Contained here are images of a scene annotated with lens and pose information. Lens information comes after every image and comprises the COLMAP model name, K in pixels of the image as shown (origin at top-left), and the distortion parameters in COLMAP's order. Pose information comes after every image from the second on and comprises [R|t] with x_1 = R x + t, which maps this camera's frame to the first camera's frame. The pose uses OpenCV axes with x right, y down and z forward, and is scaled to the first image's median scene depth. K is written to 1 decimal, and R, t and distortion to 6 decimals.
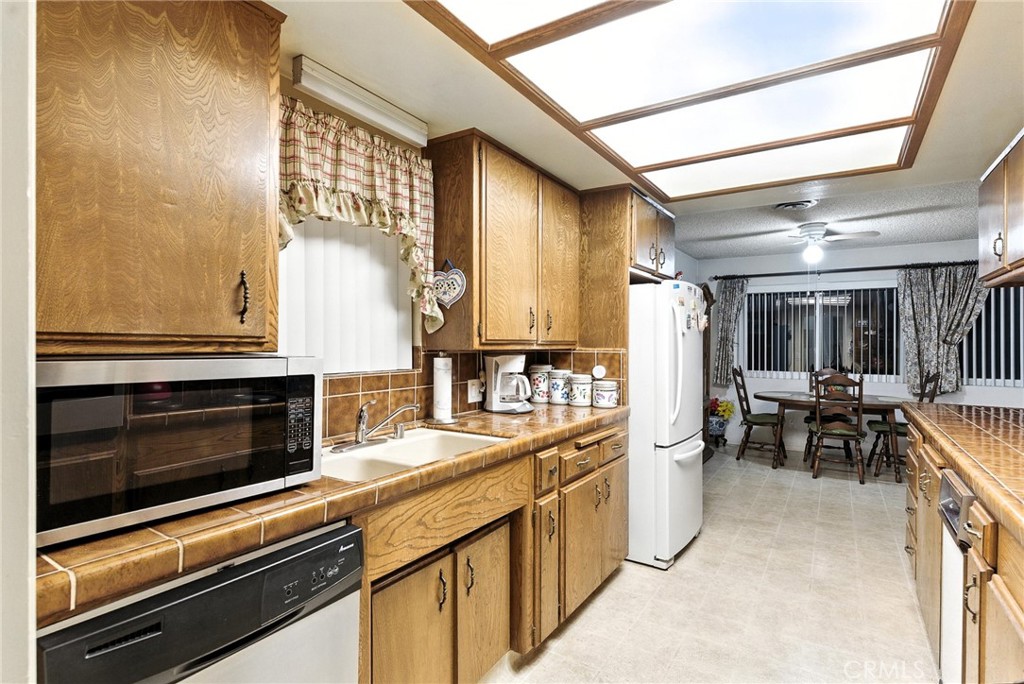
lens RADIAL K [[522.5, 0, 511.1], [0, 522.5, 343.4], [0, 0, 1]] dist [0.001475, -0.003163]
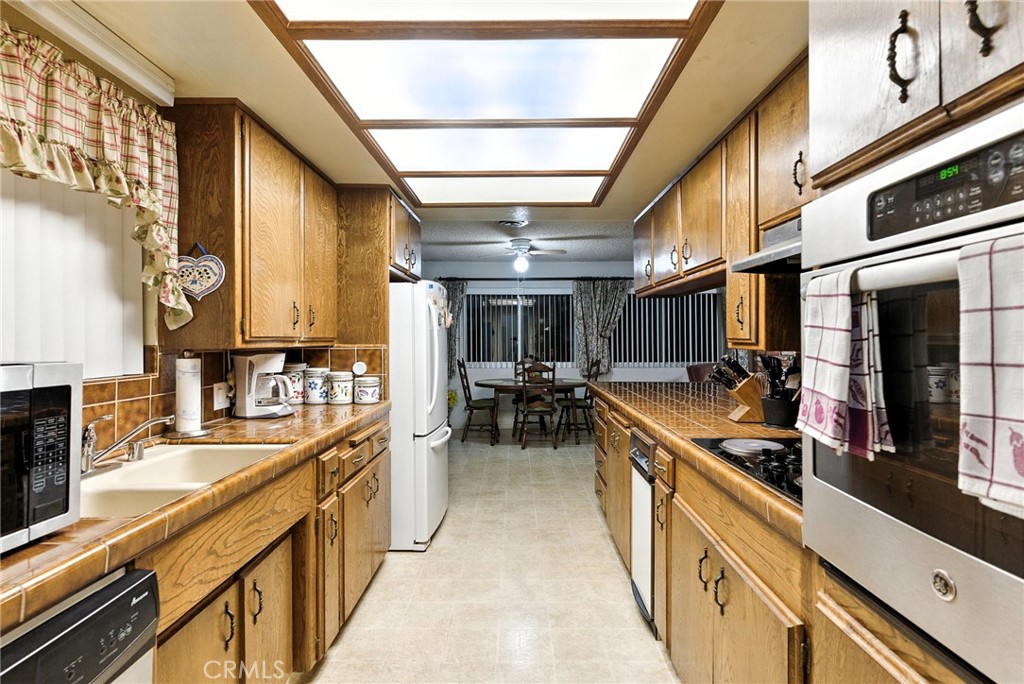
lens RADIAL K [[522.5, 0, 510.4], [0, 522.5, 333.7], [0, 0, 1]] dist [0.001475, -0.003163]
pose [[0.834014, -0.002937, 0.551736, -0.167667], [0.007864, 0.999948, -0.006565, -0.003325], [-0.551688, 0.009814, 0.833993, 0.008449]]
